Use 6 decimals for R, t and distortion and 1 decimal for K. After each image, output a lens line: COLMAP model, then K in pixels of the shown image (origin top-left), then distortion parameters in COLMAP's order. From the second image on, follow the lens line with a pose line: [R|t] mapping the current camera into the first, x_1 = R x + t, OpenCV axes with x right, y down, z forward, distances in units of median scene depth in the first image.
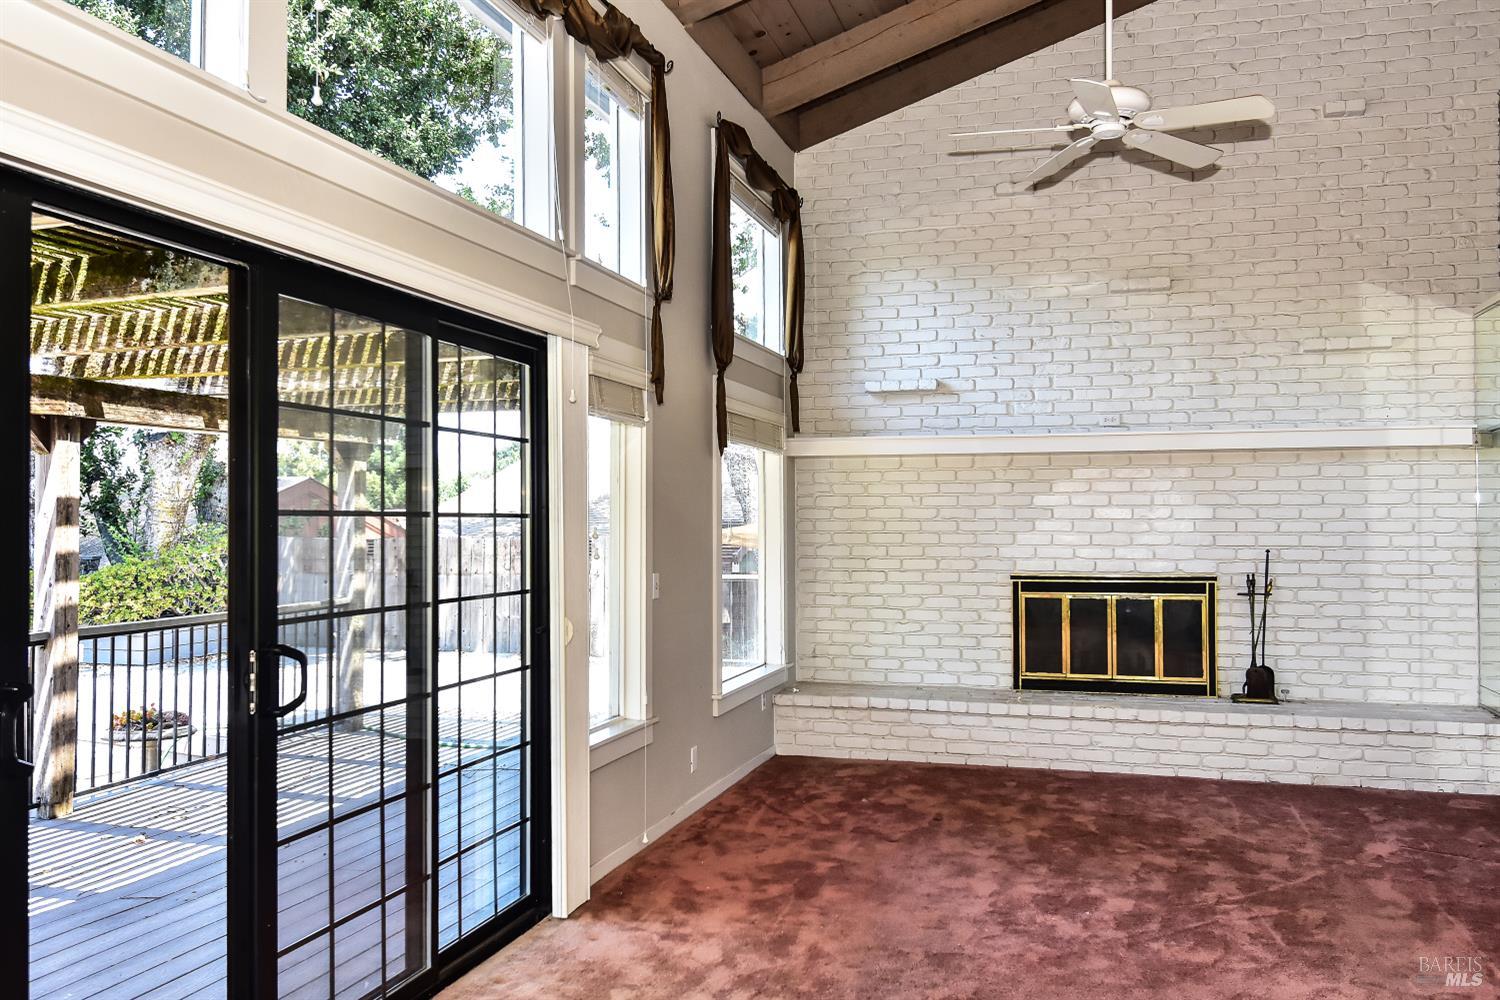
lens RADIAL K [[1220.0, 0, 750.0], [0, 1220.0, 500.0], [0, 0, 1]] dist [0.038089, -0.054836]
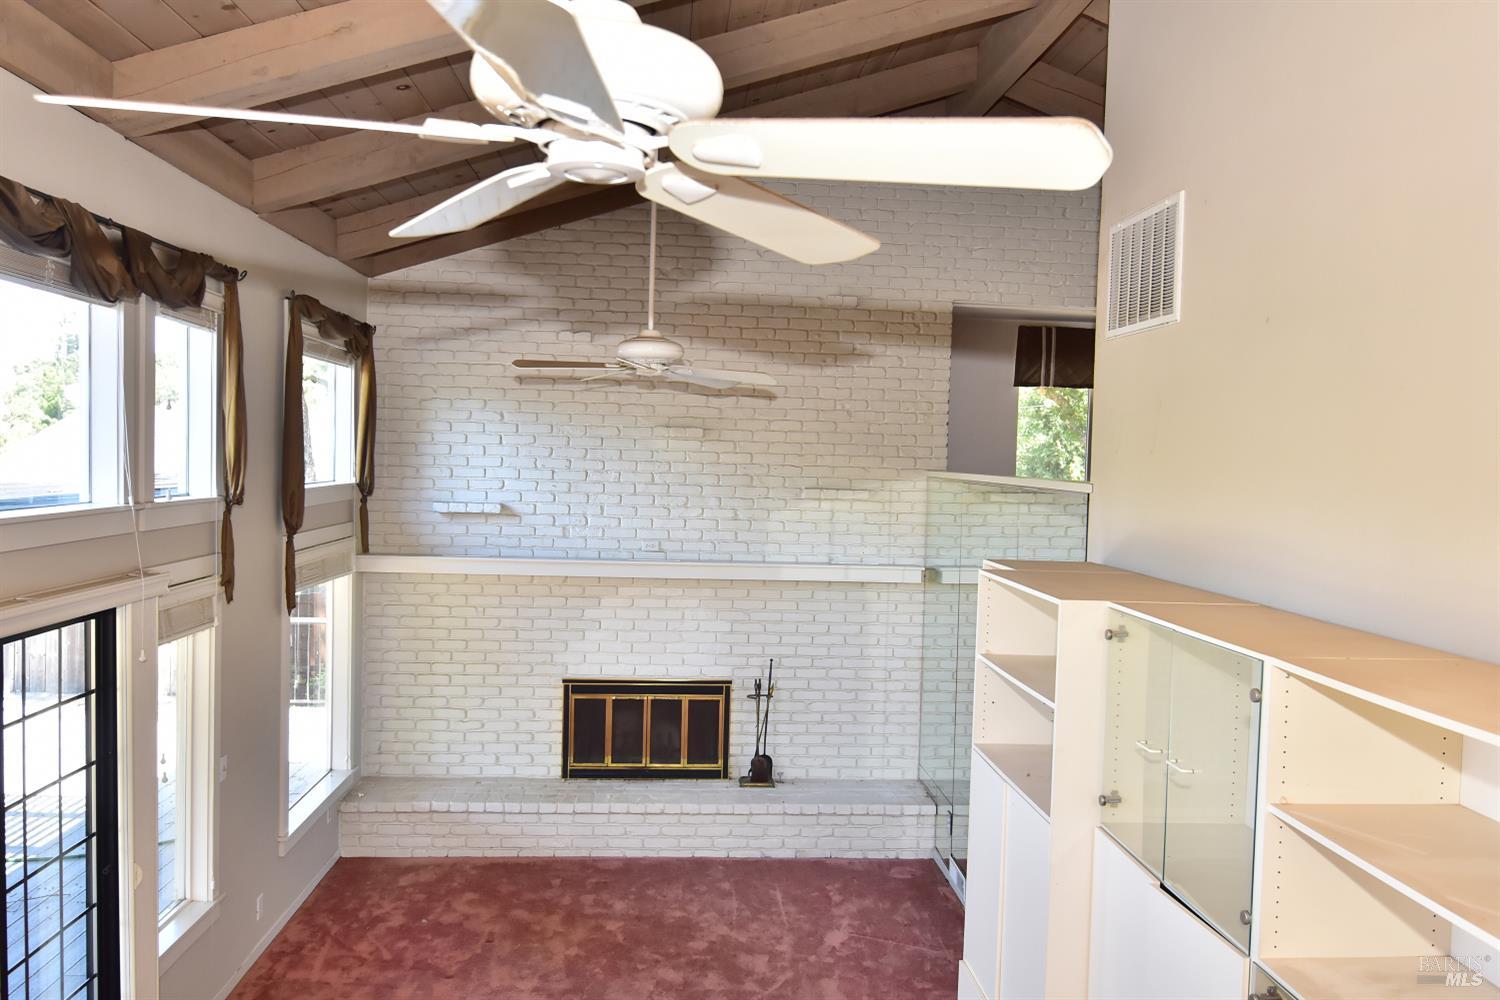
lens RADIAL K [[1171.2, 0, 750.0], [0, 1171.2, 500.0], [0, 0, 1]] dist [0.012360, -0.037798]
pose [[0.936818, 0.013154, 0.349569, -0.006259], [-0.034778, 0.997844, 0.055656, -0.182917], [-0.348083, -0.064297, 0.935256, -0.070341]]
